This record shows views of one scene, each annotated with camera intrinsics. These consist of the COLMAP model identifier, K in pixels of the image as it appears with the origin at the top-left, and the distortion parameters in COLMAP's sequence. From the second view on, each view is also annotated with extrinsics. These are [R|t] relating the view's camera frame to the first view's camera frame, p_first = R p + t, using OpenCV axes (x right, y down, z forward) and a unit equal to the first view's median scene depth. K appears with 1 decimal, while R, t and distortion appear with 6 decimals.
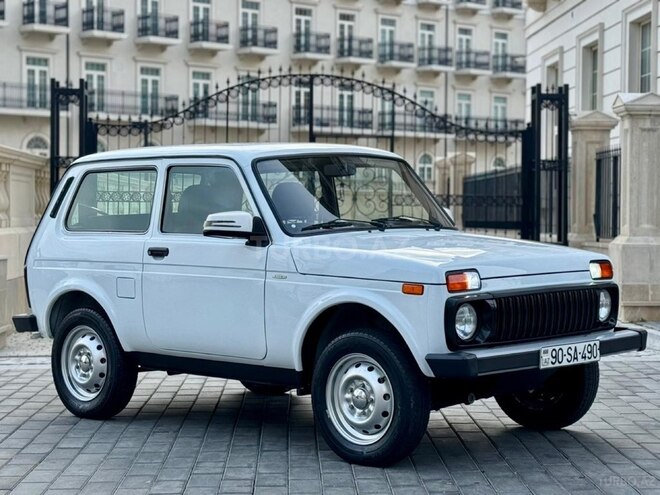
lens RADIAL K [[1501.4, 0, 330.0], [0, 1501.4, 247.5], [0, 0, 1]] dist [-0.007991, 0.208670]
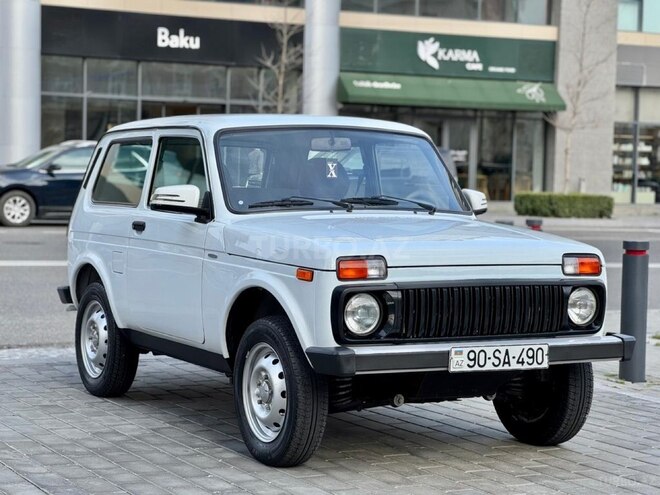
lens RADIAL K [[1501.4, 0, 330.0], [0, 1501.4, 247.5], [0, 0, 1]] dist [-0.007991, 0.208670]
pose [[0.962102, 0.042897, -0.269295, 0.292938], [-0.040803, 0.999078, 0.013369, -0.001242], [0.269620, -0.001874, 0.962965, 0.122433]]
